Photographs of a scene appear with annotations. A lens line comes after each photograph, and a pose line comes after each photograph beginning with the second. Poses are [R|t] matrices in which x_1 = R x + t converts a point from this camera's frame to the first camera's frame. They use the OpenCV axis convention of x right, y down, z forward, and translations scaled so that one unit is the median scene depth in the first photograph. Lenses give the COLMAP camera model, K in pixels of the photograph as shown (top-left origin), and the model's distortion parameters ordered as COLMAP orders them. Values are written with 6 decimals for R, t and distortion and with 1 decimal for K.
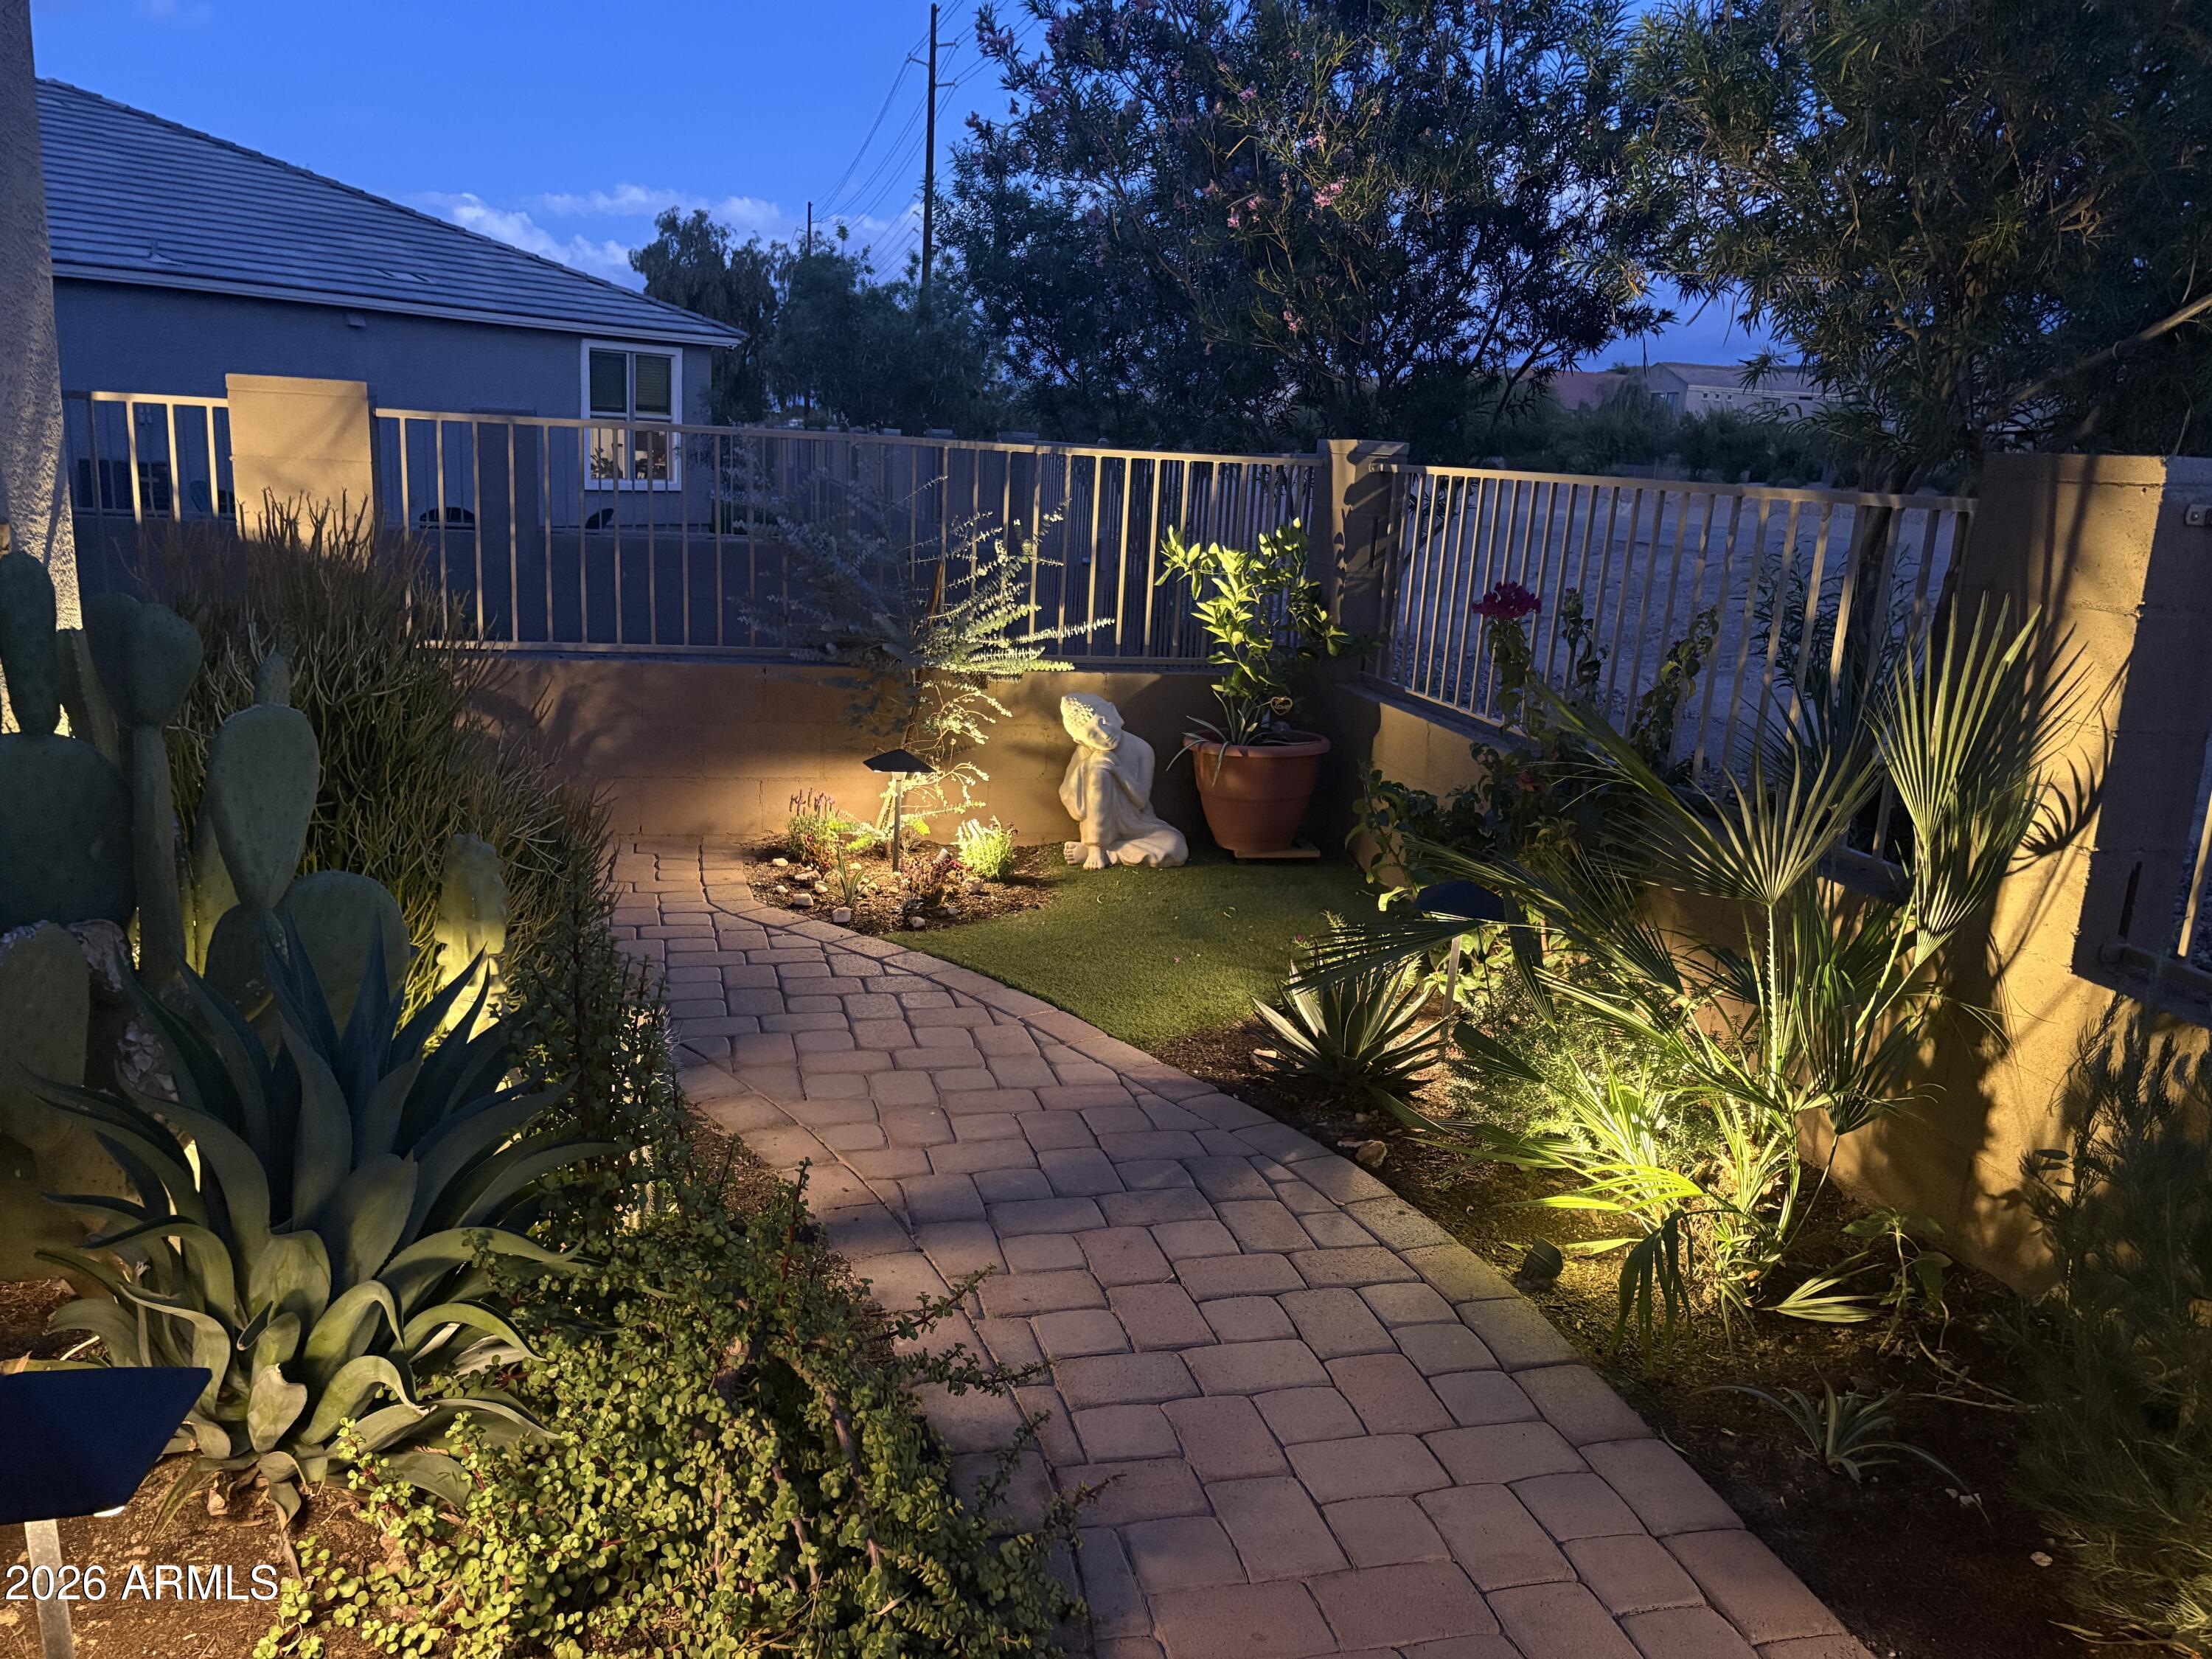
lens RADIAL K [[1678.2, 0, 1100.1], [0, 1678.2, 847.0], [0, 0, 1]] dist [0.063343, -0.062134]
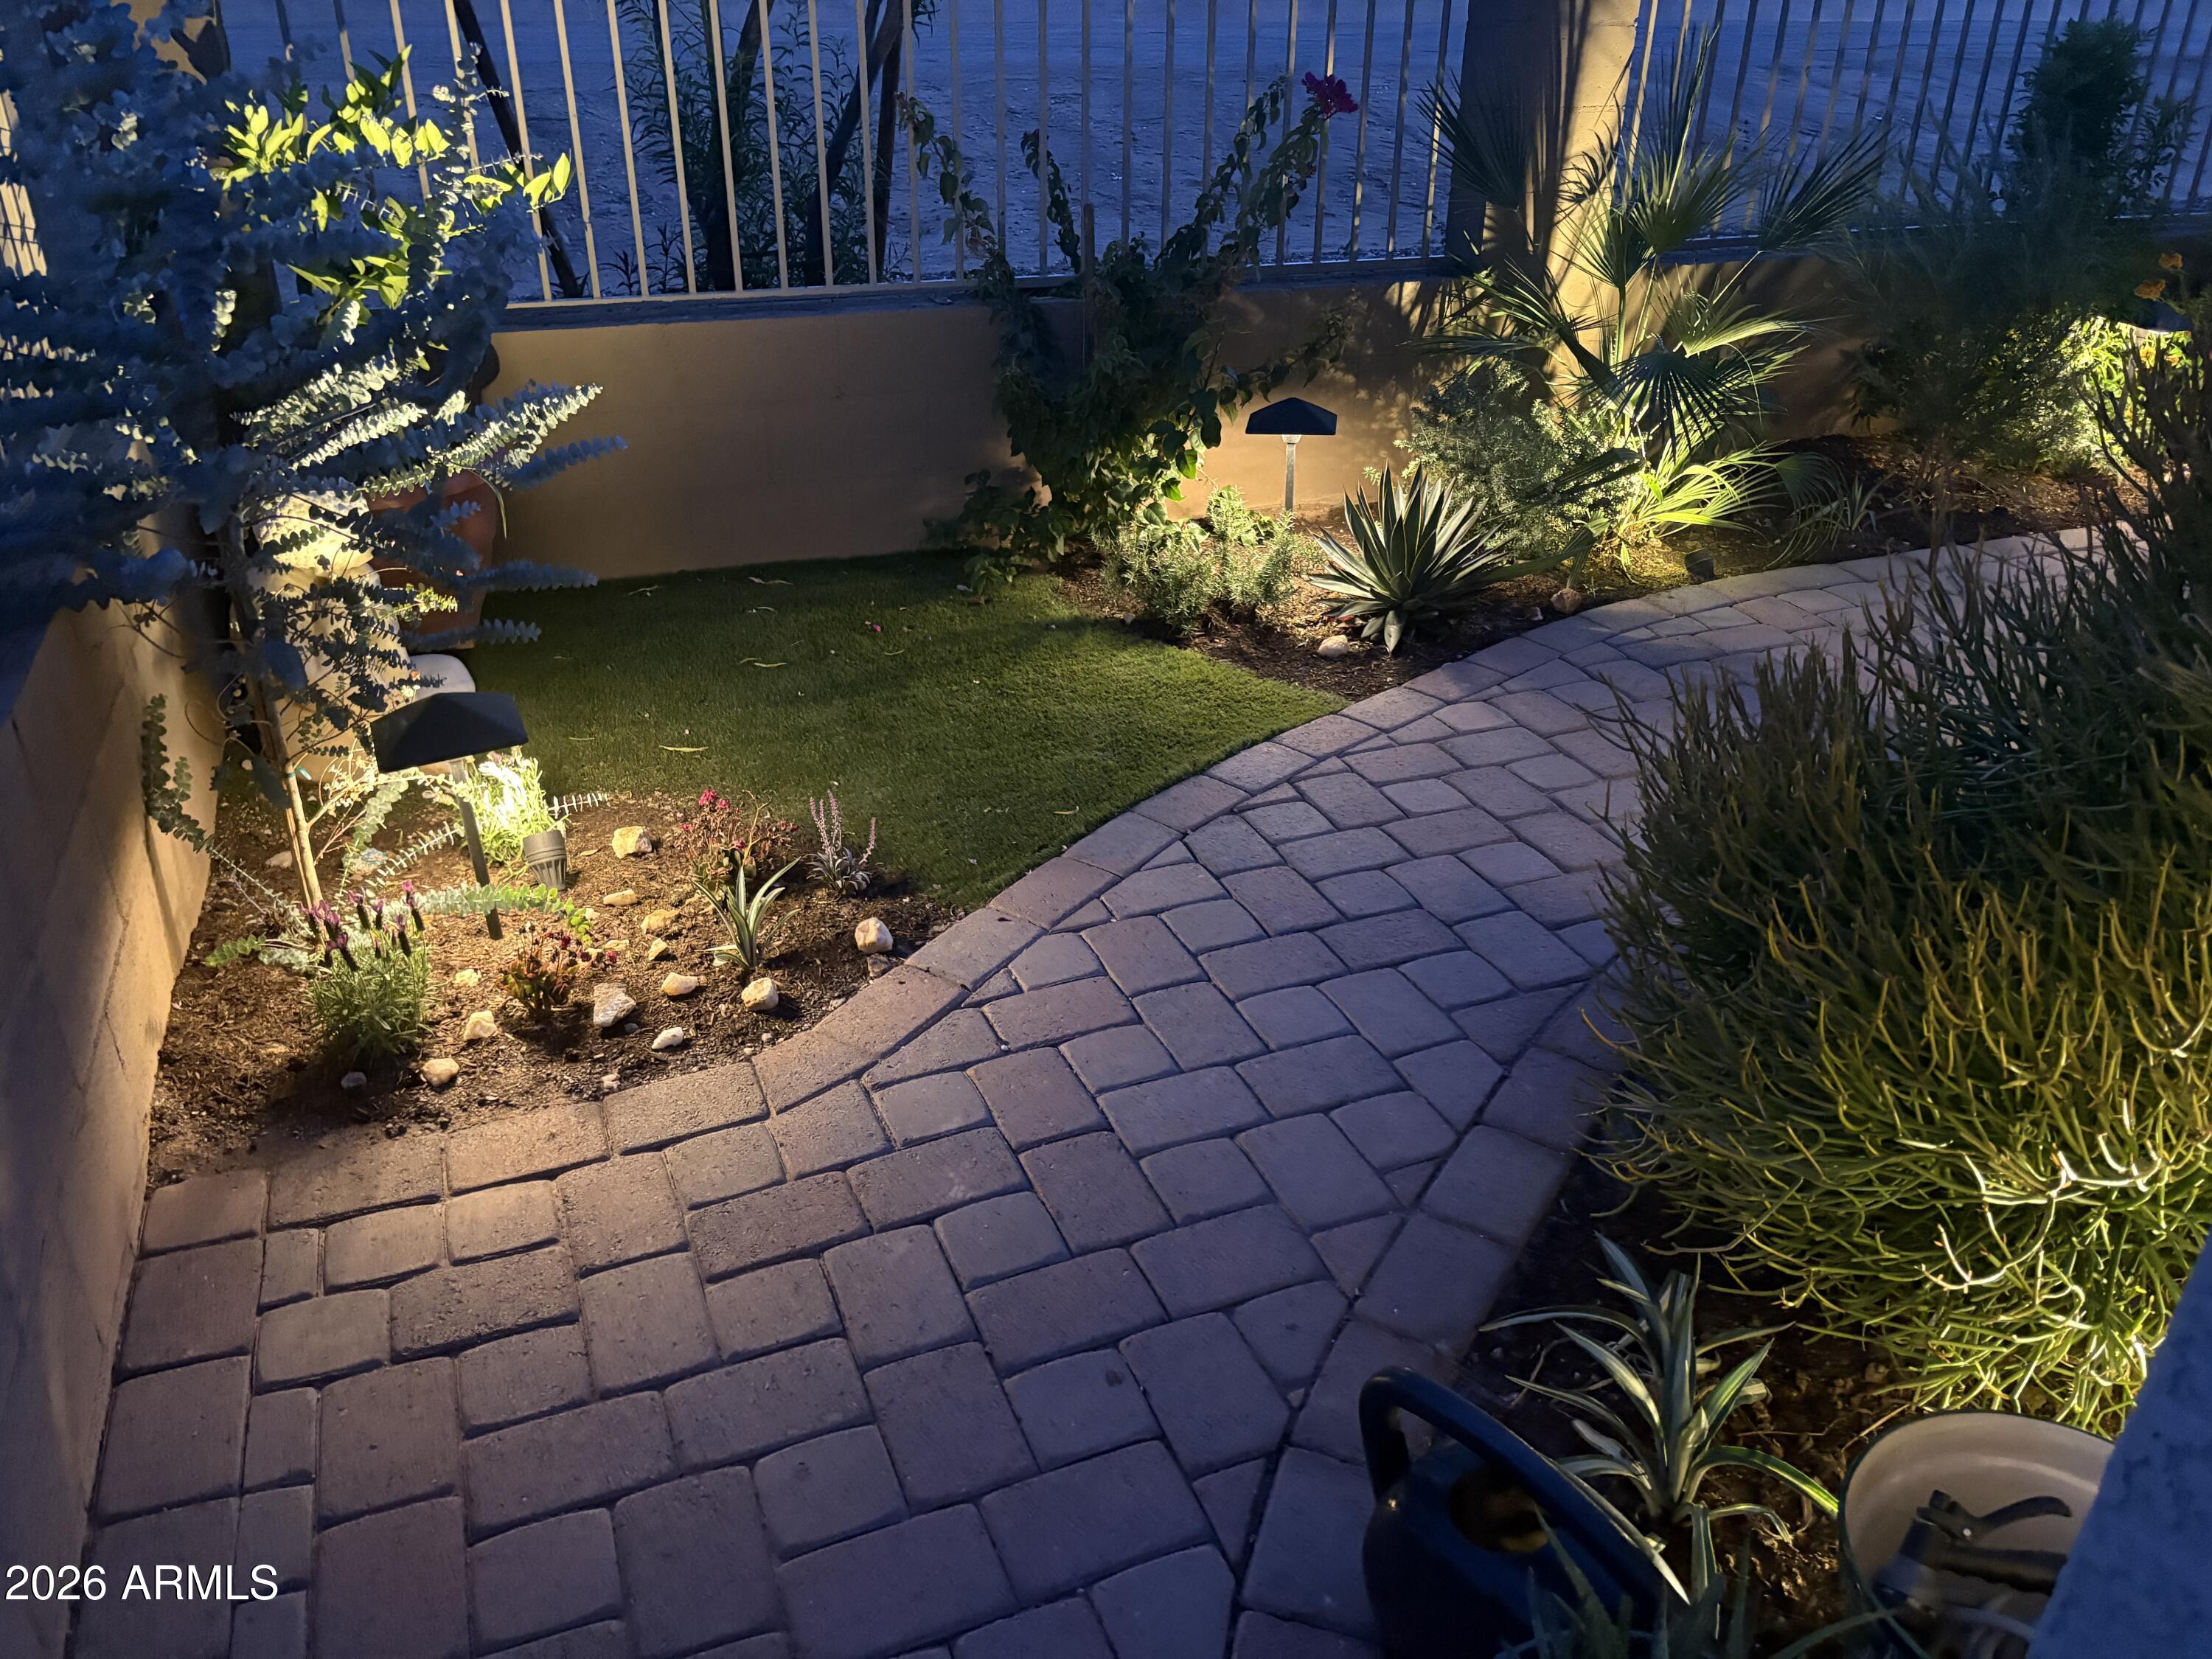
lens RADIAL K [[1674.5, 0, 1119.9], [0, 1674.5, 836.8], [0, 0, 1]] dist [0.012214, -0.005478]
pose [[-0.128523, -0.504351, 0.853880, -0.529639], [0.216072, 0.826095, 0.520462, -0.214836], [-0.967881, 0.251391, 0.002804, 0.818090]]
